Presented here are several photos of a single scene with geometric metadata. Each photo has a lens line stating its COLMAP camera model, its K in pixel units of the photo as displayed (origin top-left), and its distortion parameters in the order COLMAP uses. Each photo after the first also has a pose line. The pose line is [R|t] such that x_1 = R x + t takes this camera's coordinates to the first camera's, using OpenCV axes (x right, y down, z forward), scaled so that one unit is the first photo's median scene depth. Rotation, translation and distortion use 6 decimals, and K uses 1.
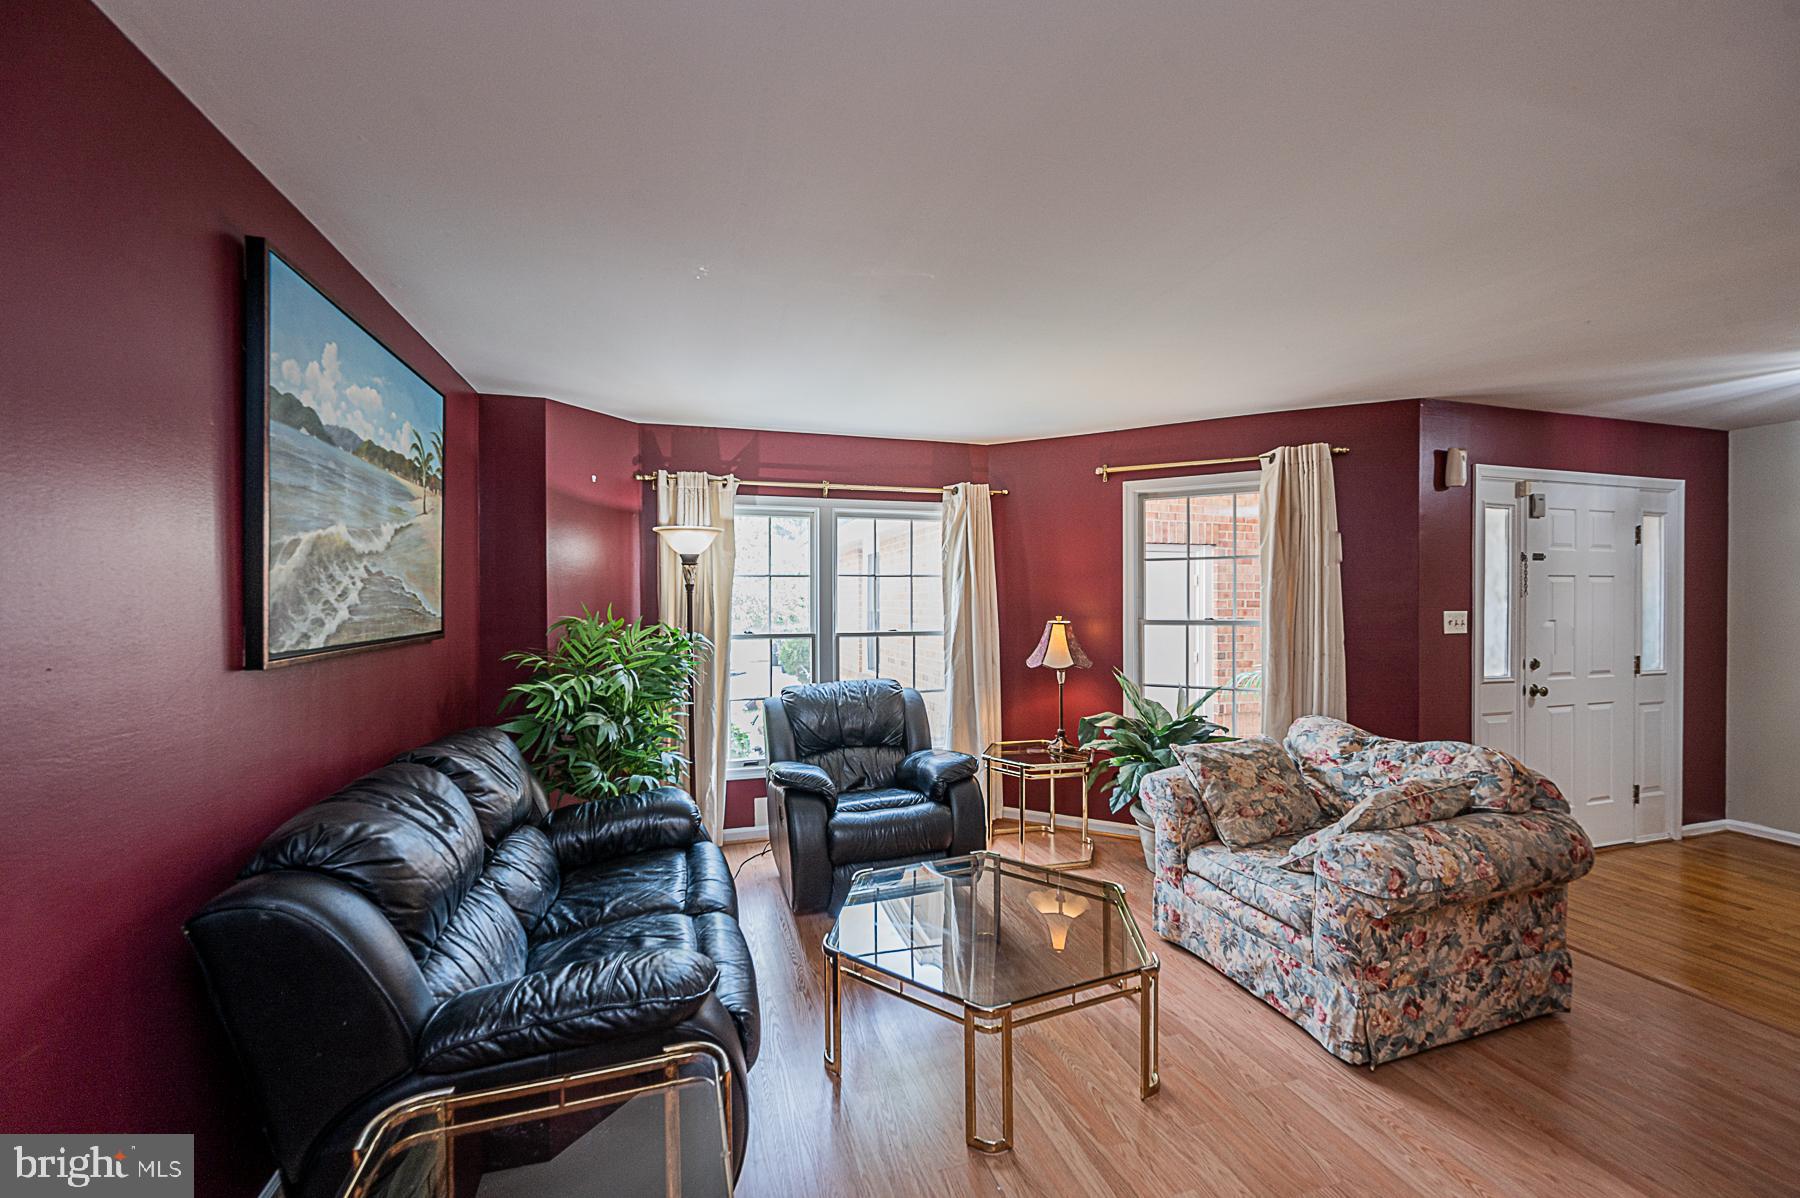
lens RADIAL K [[723.6, 0, 898.4], [0, 723.6, 599.1], [0, 0, 1]] dist [-0.002270, 0.000121]
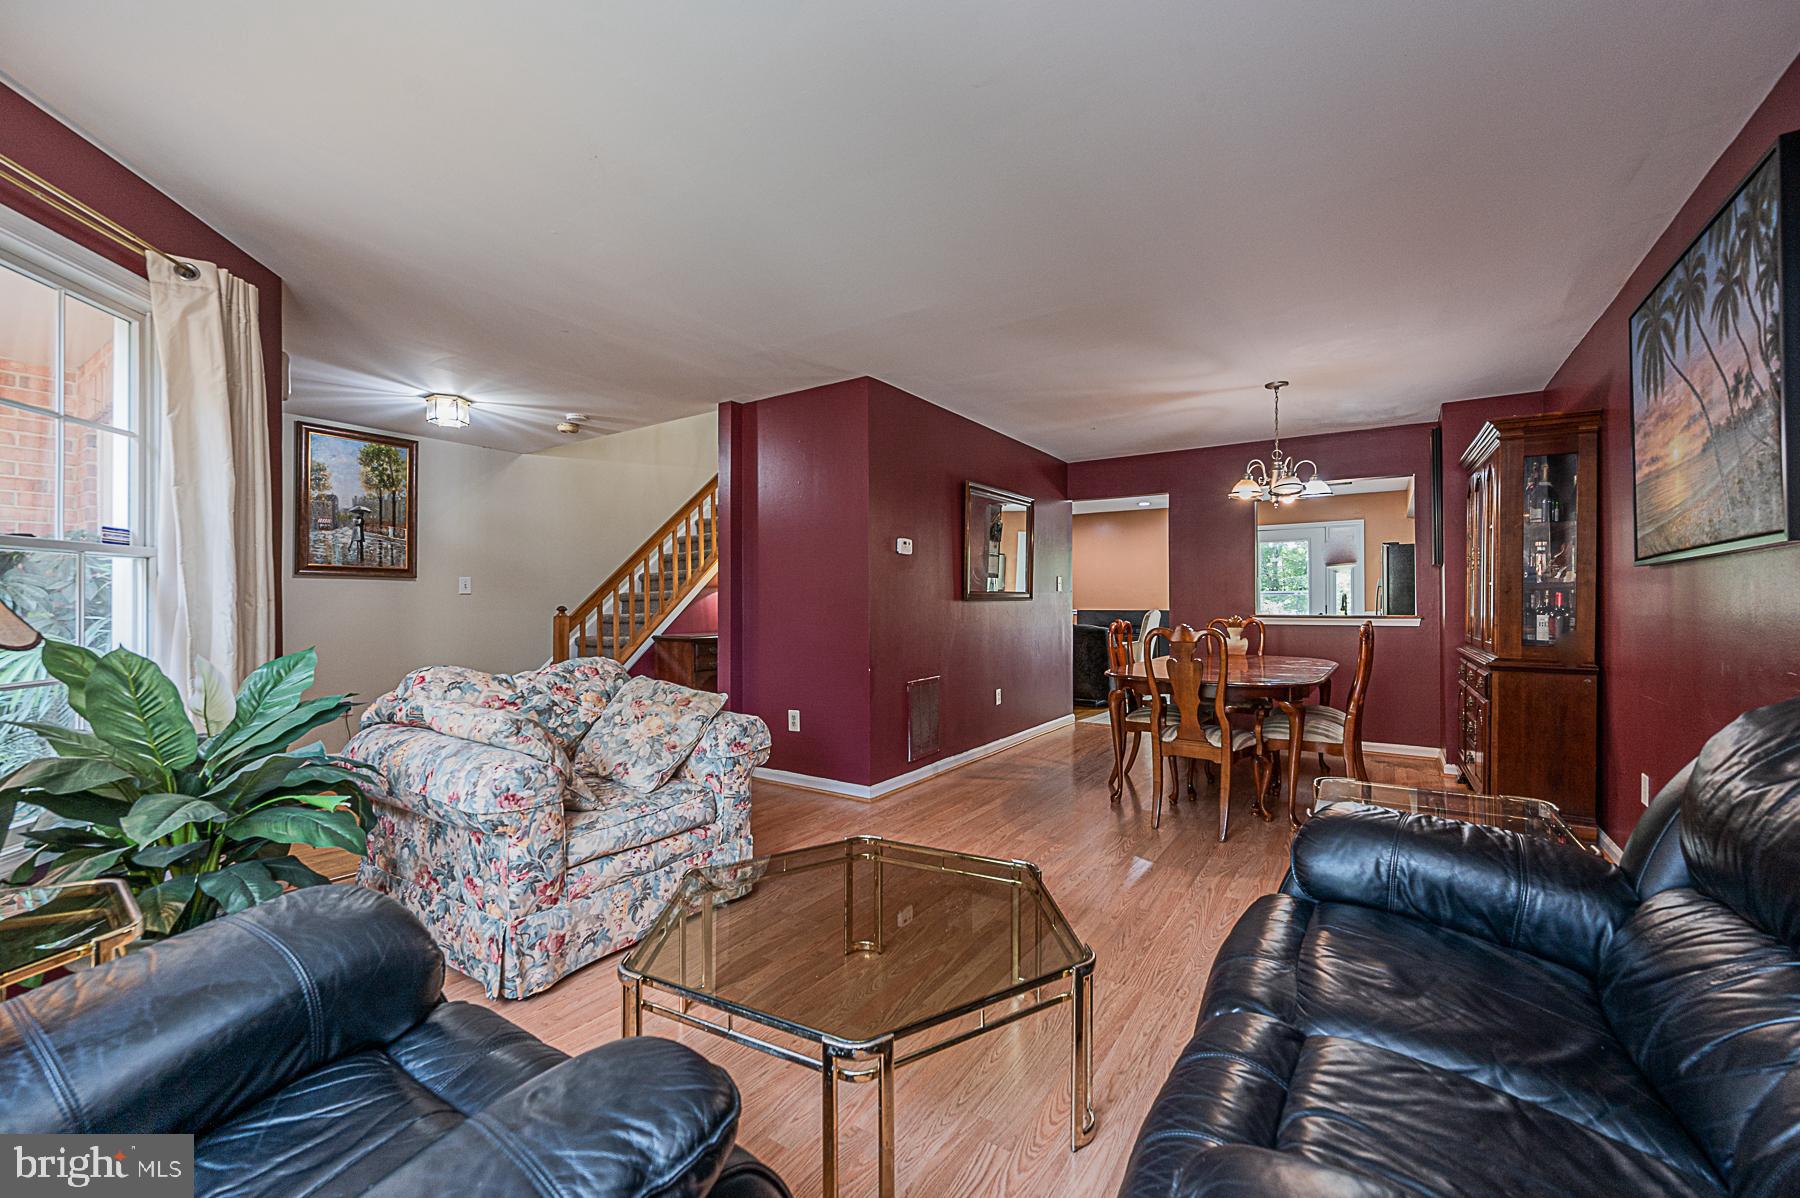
lens RADIAL K [[723.6, 0, 906.8], [0, 723.6, 604.8], [0, 0, 1]] dist [-0.002270, 0.000121]
pose [[-0.639517, 0.004998, 0.768761, -0.389654], [0.008854, 0.999960, 0.000864, 0.103881], [-0.768726, 0.007359, -0.639536, 1.179320]]
